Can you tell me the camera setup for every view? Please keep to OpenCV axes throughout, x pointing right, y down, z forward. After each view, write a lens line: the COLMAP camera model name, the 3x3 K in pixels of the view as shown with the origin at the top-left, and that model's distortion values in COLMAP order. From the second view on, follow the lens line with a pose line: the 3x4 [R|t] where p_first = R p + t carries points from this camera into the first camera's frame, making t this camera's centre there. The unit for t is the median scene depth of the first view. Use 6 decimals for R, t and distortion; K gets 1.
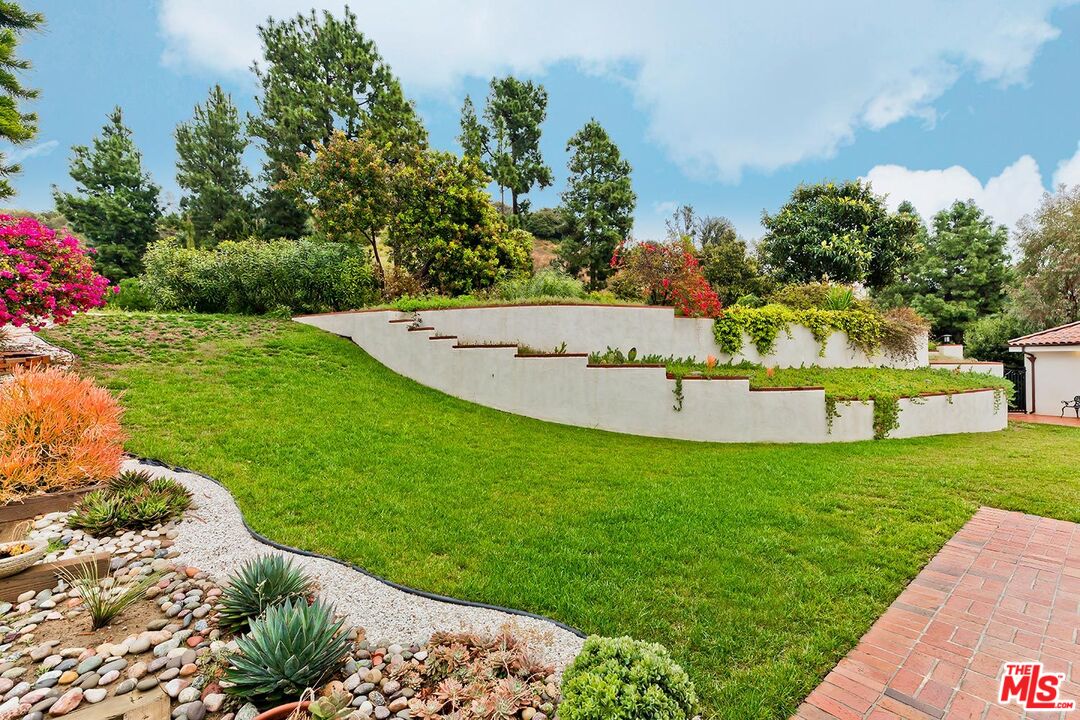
lens RADIAL K [[482.2, 0, 540.0], [0, 482.2, 360.0], [0, 0, 1]] dist [0.000827, -0.000051]
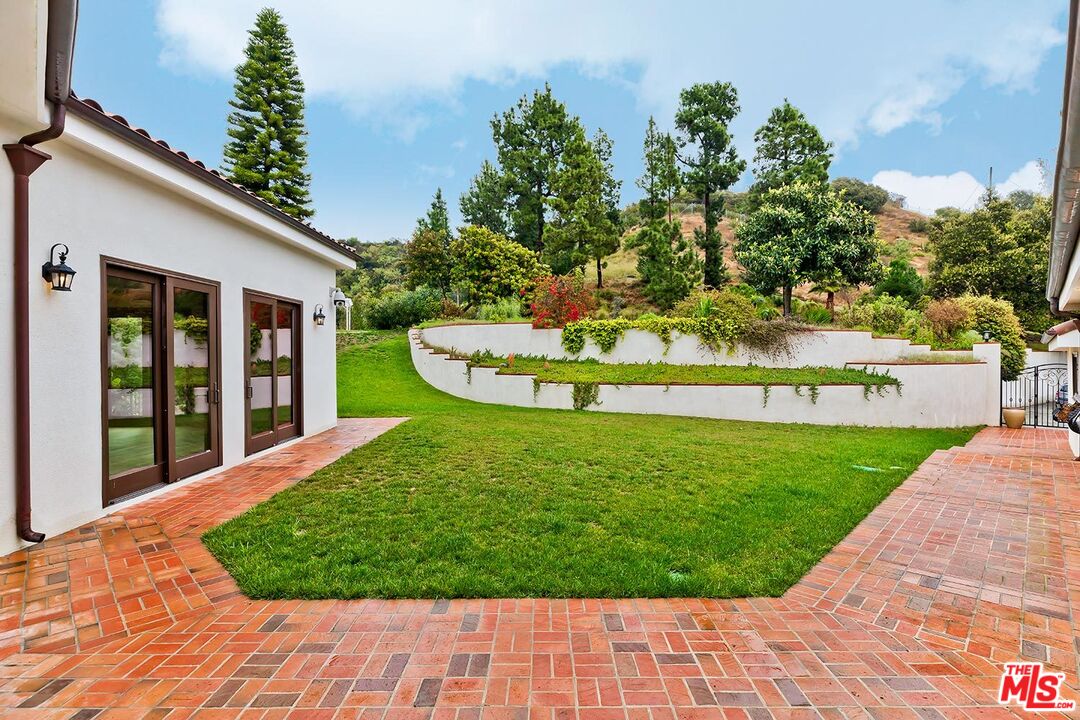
lens RADIAL K [[499.6, 0, 540.0], [0, 499.6, 360.0], [0, 0, 1]] dist [0.000027, 0.000719]
pose [[0.795938, 0.014275, -0.605210, 1.177900], [-0.007698, 0.999880, 0.013460, -0.010082], [0.605330, -0.006054, 0.795952, -0.248079]]
